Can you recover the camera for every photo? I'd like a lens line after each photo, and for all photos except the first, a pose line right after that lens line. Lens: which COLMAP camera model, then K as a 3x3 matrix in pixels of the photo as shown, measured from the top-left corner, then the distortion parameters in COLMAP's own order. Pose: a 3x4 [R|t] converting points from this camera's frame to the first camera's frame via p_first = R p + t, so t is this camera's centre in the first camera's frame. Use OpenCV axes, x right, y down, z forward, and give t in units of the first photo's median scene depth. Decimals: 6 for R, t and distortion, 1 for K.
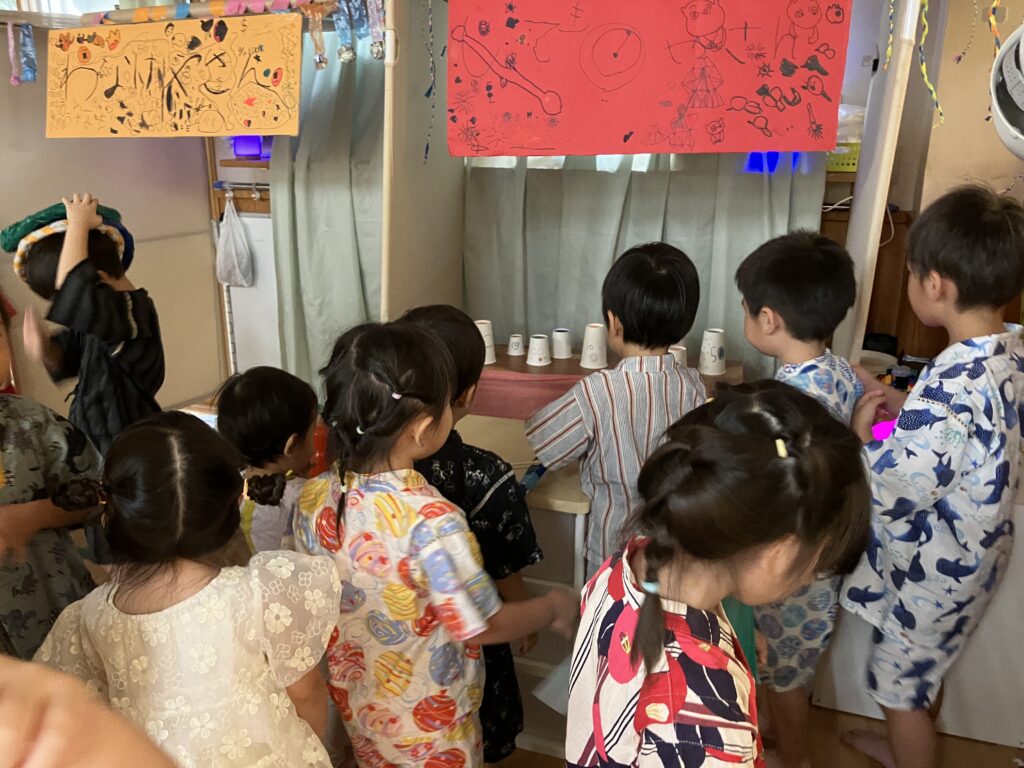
lens RADIAL K [[850.1, 0, 504.1], [0, 850.1, 380.1], [0, 0, 1]] dist [0.014030, 0.000546]
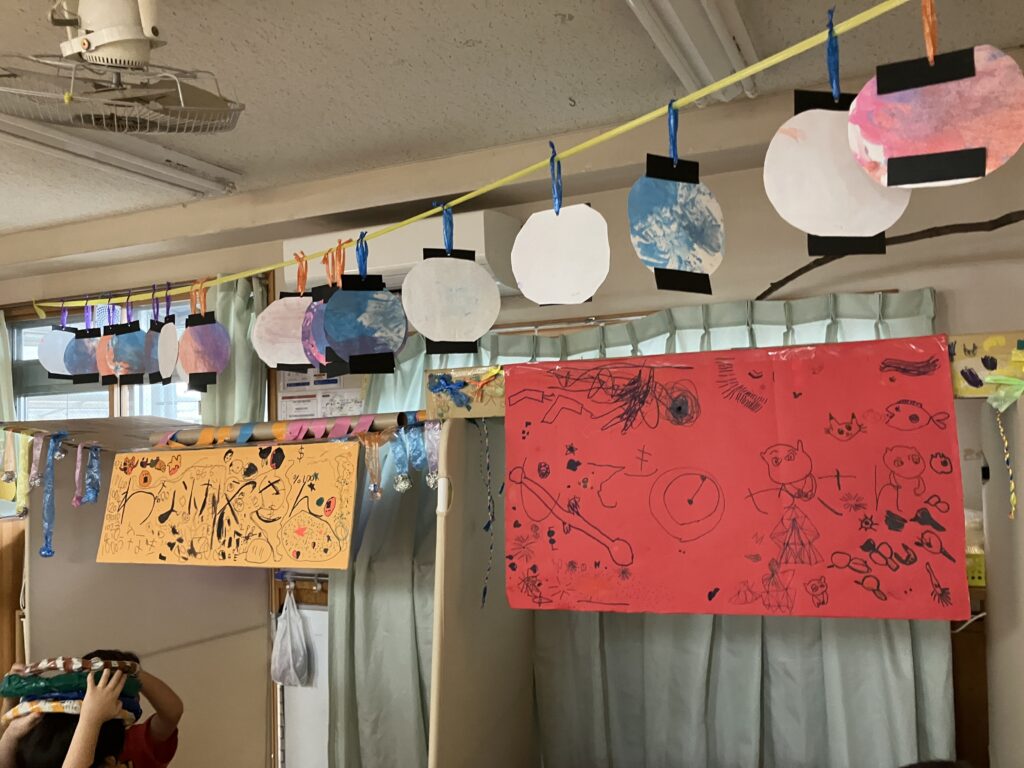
lens RADIAL K [[850.1, 0, 518.4], [0, 850.1, 387.1], [0, 0, 1]] dist [0.014030, 0.000546]
pose [[0.996159, -0.039041, -0.078374, 0.020249], [0.010492, 0.941868, -0.335819, -0.155369], [0.086929, 0.333707, 0.938660, 0.084947]]
